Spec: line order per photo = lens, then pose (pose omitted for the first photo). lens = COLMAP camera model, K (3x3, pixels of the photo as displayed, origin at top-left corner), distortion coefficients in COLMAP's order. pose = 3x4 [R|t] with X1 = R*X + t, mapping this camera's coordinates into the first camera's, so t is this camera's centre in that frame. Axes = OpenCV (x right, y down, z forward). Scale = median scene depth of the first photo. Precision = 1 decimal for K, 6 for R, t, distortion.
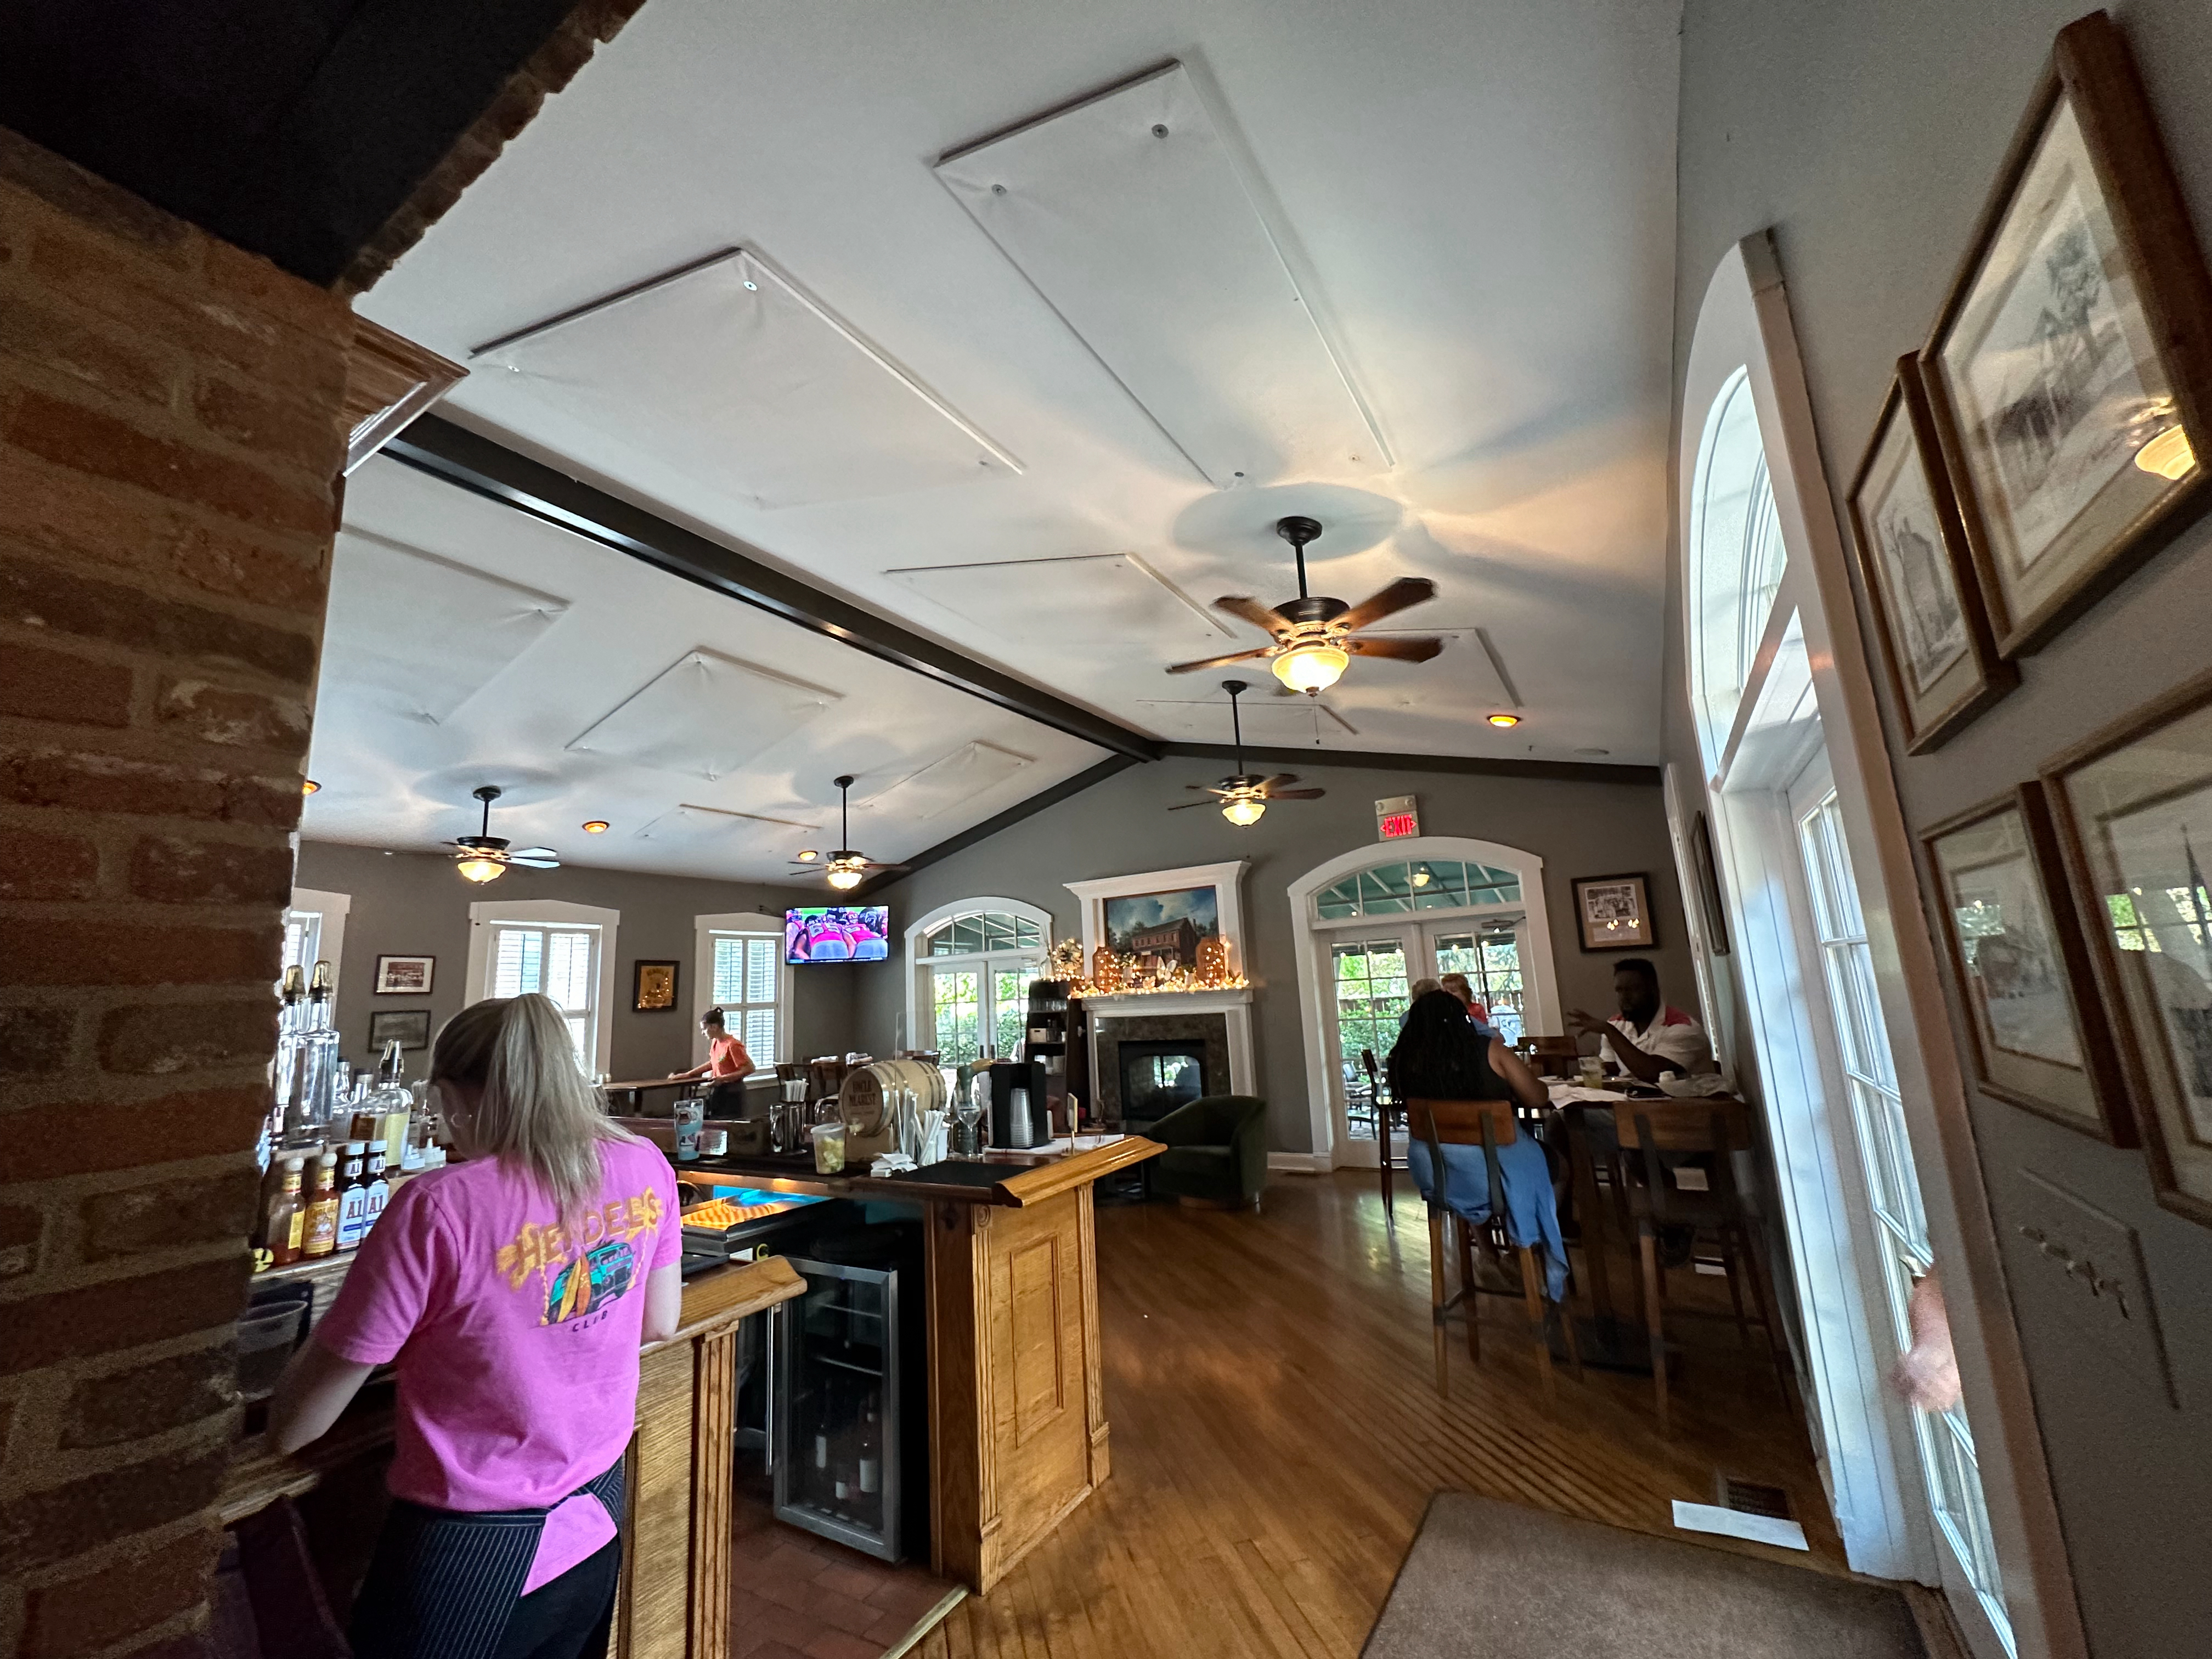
lens RADIAL K [[890.1, 0, 1112.2], [0, 890.1, 823.4], [0, 0, 1]] dist [-0.003999, 0.000725]
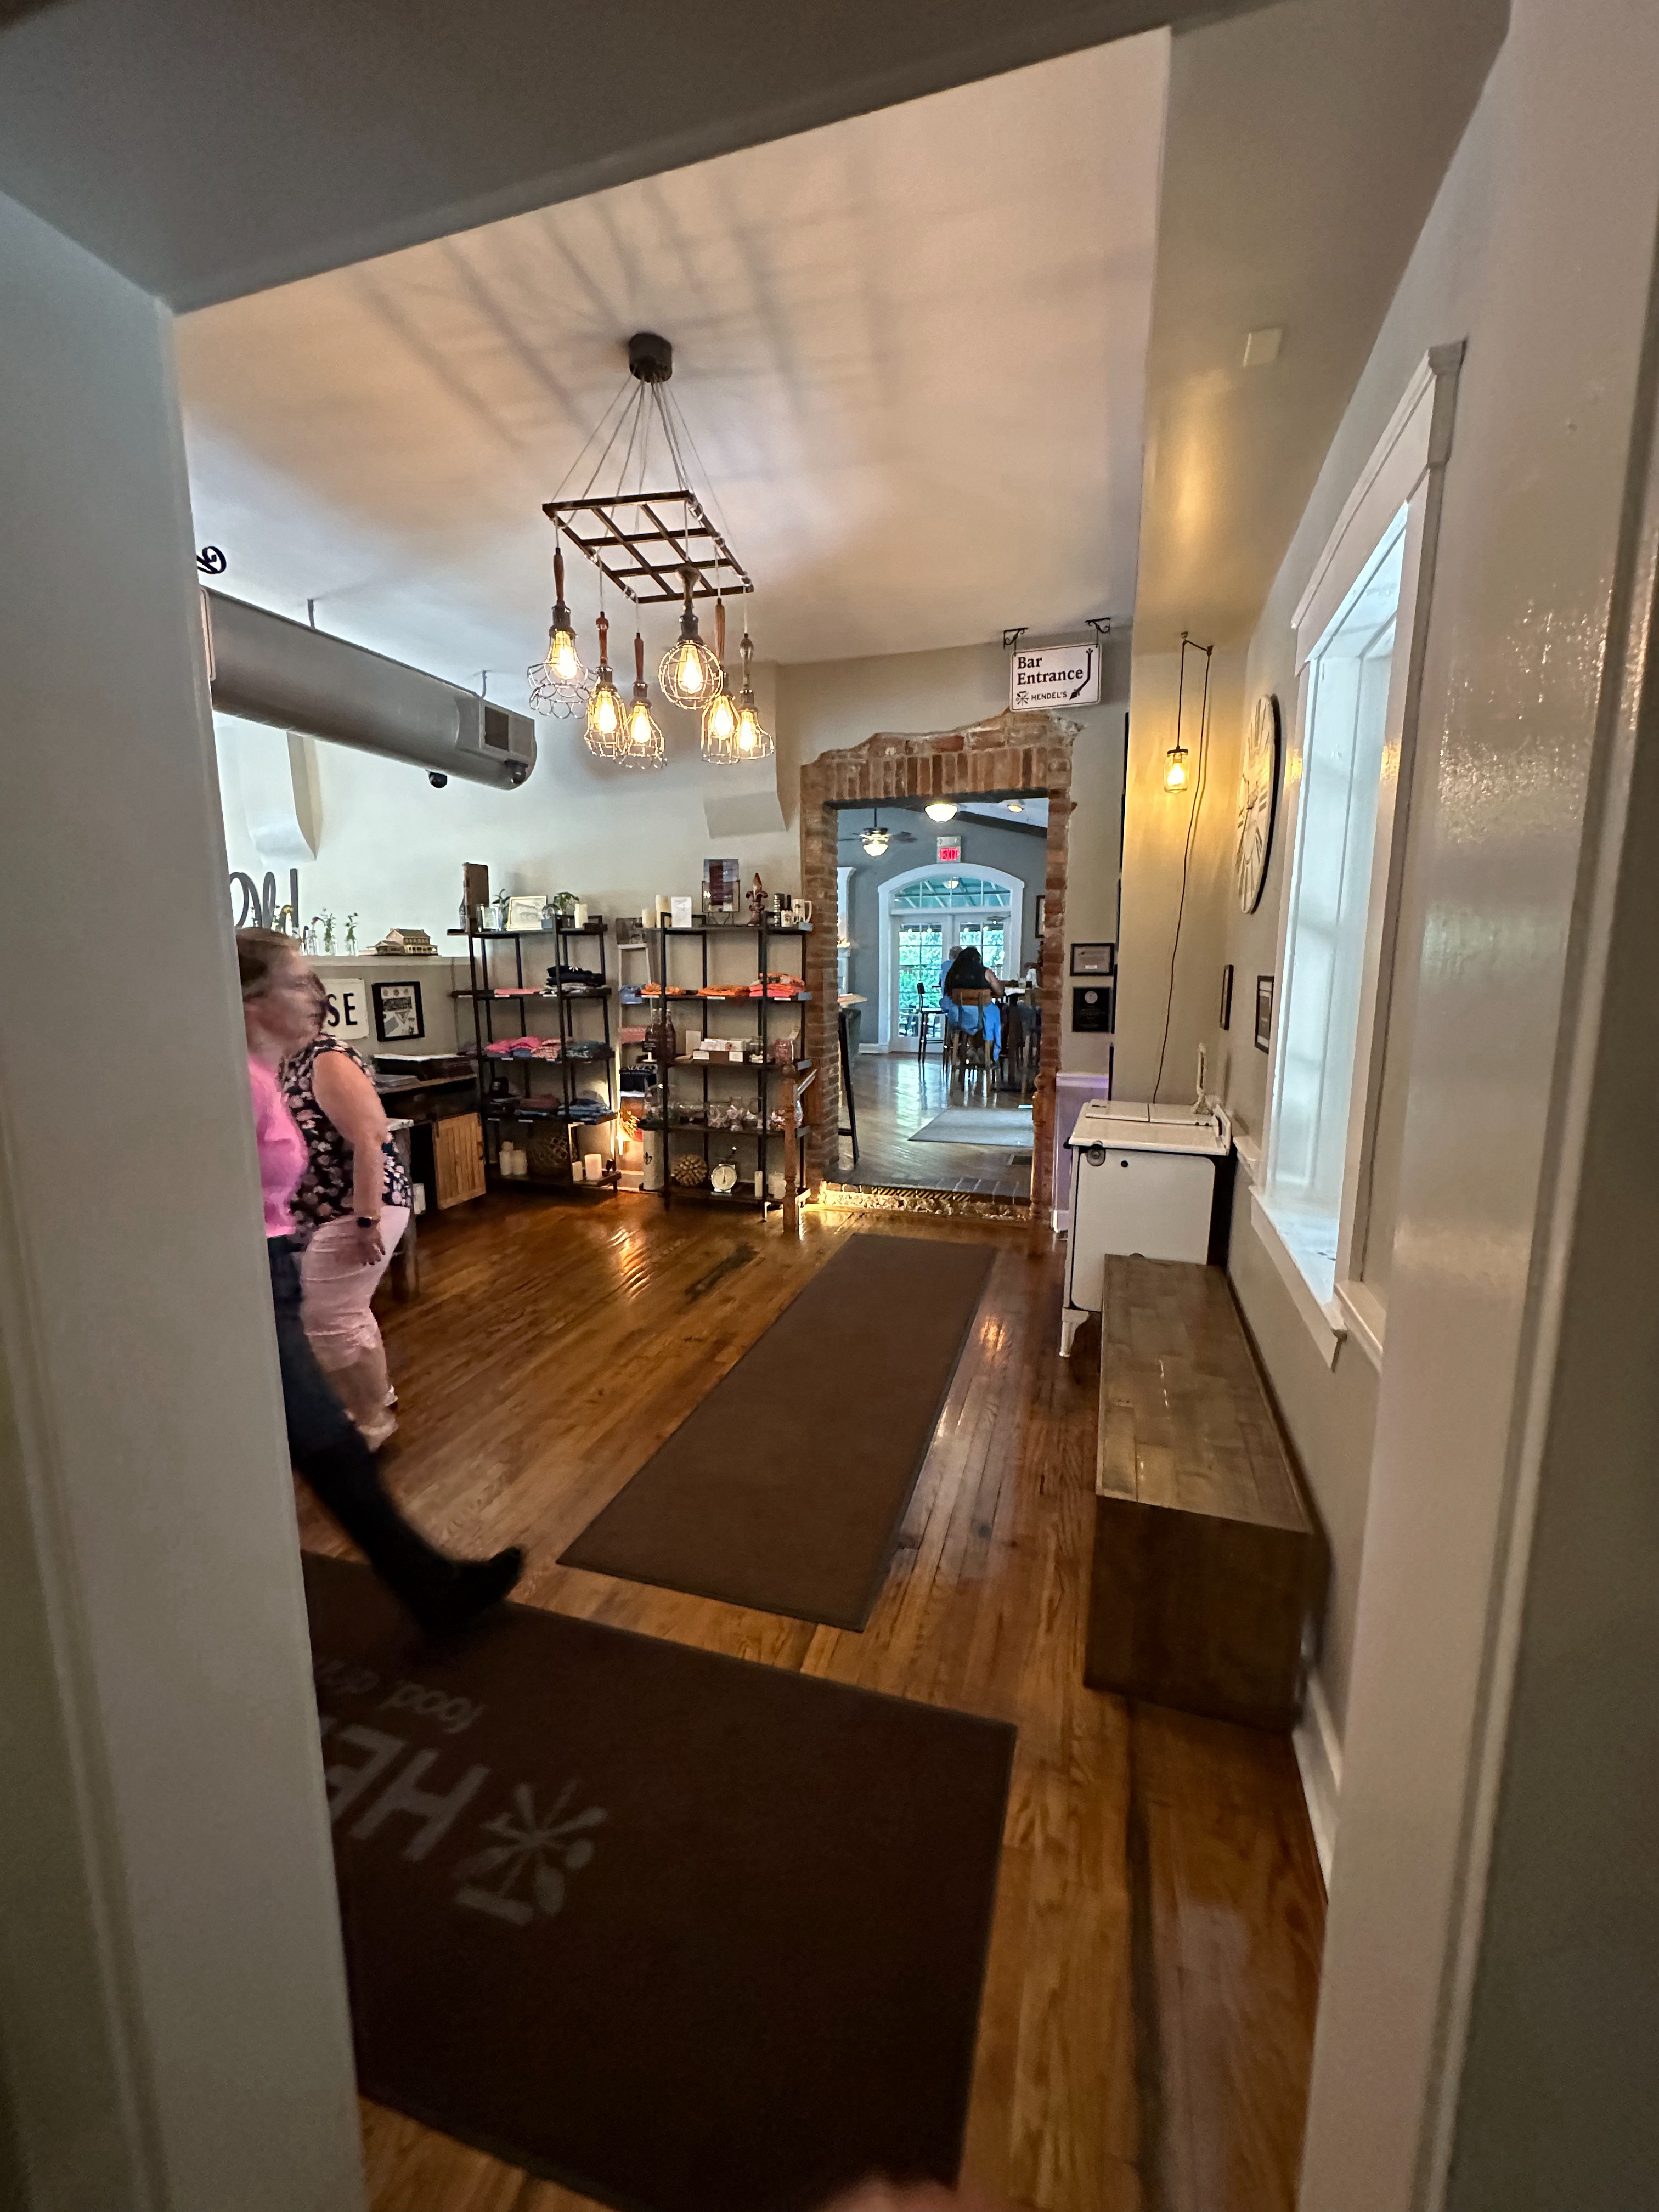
lens RADIAL K [[890.1, 0, 835.9], [0, 890.1, 1117.3], [0, 0, 1]] dist [-0.003999, 0.000725]
pose [[0.970247, 0.007053, 0.242014, -0.285117], [-0.091476, 0.936165, 0.339451, -0.083404], [-0.224171, -0.351490, 0.908957, -0.641887]]
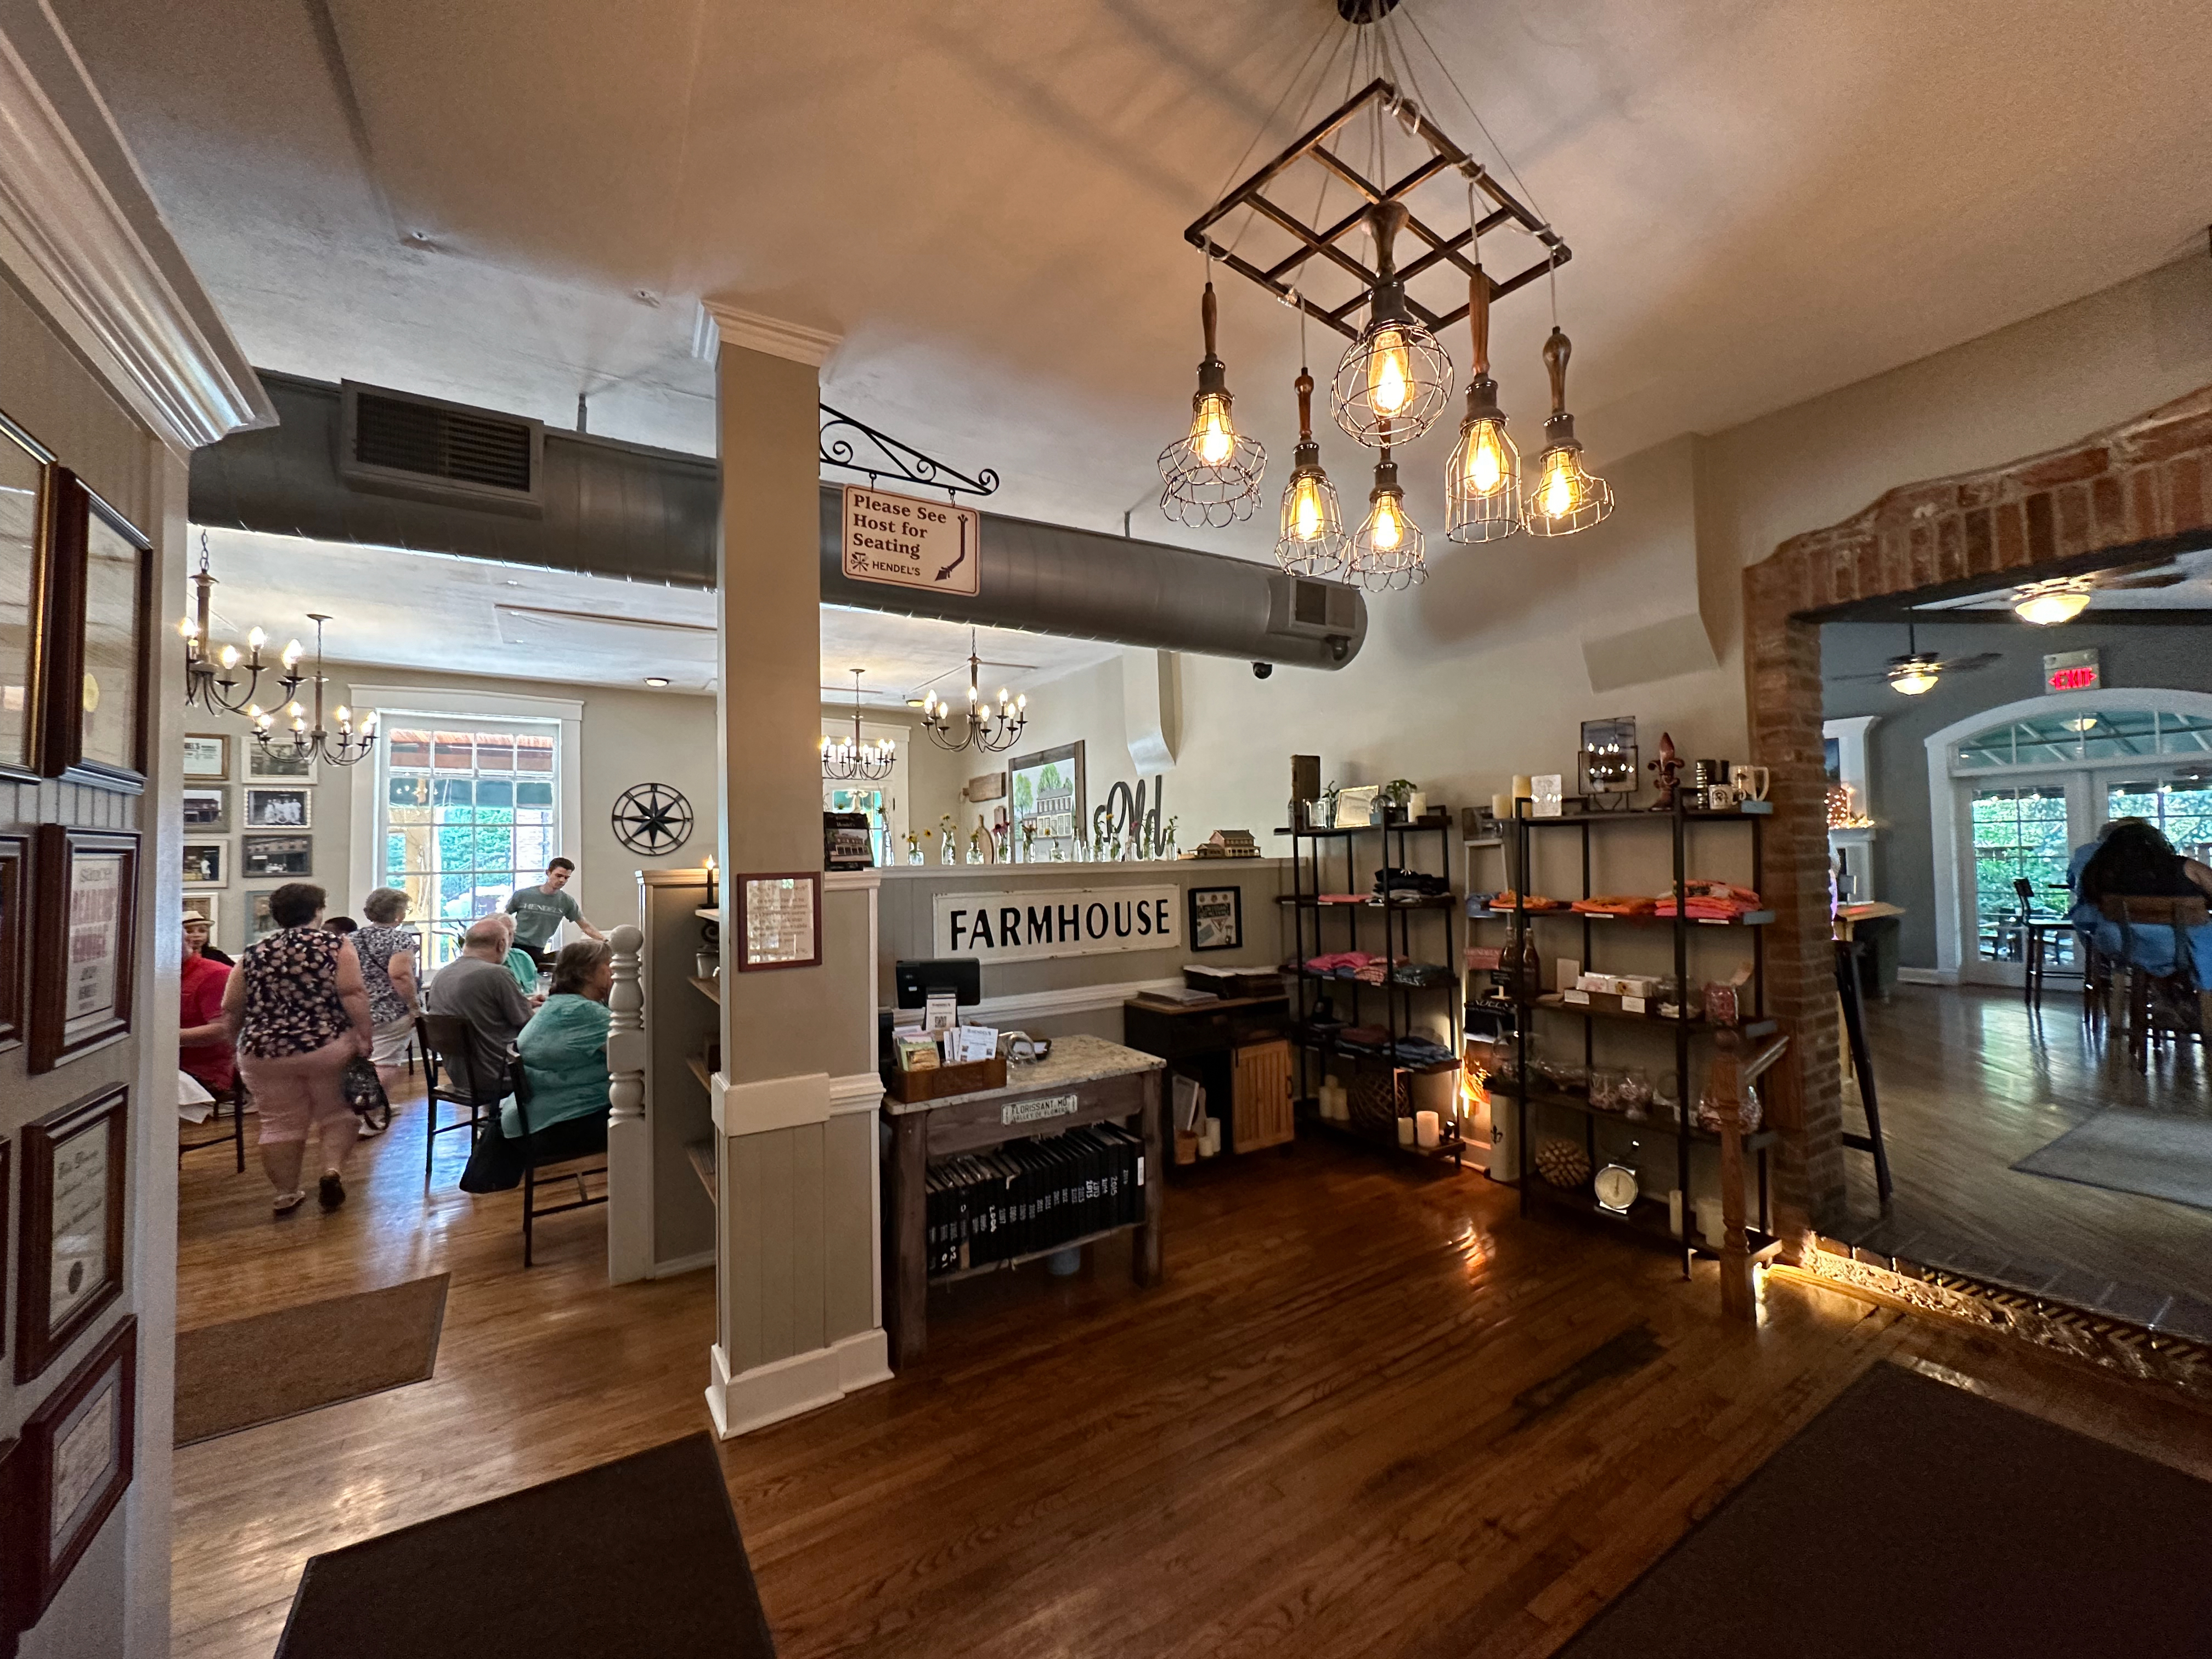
lens RADIAL K [[890.1, 0, 1108.4], [0, 890.1, 830.1], [0, 0, 1]] dist [-0.003999, 0.000725]
pose [[0.893086, 0.019937, -0.449444, -0.228130], [0.060841, 0.984488, 0.164568, -0.064239], [0.445753, -0.174318, 0.878019, -0.476480]]
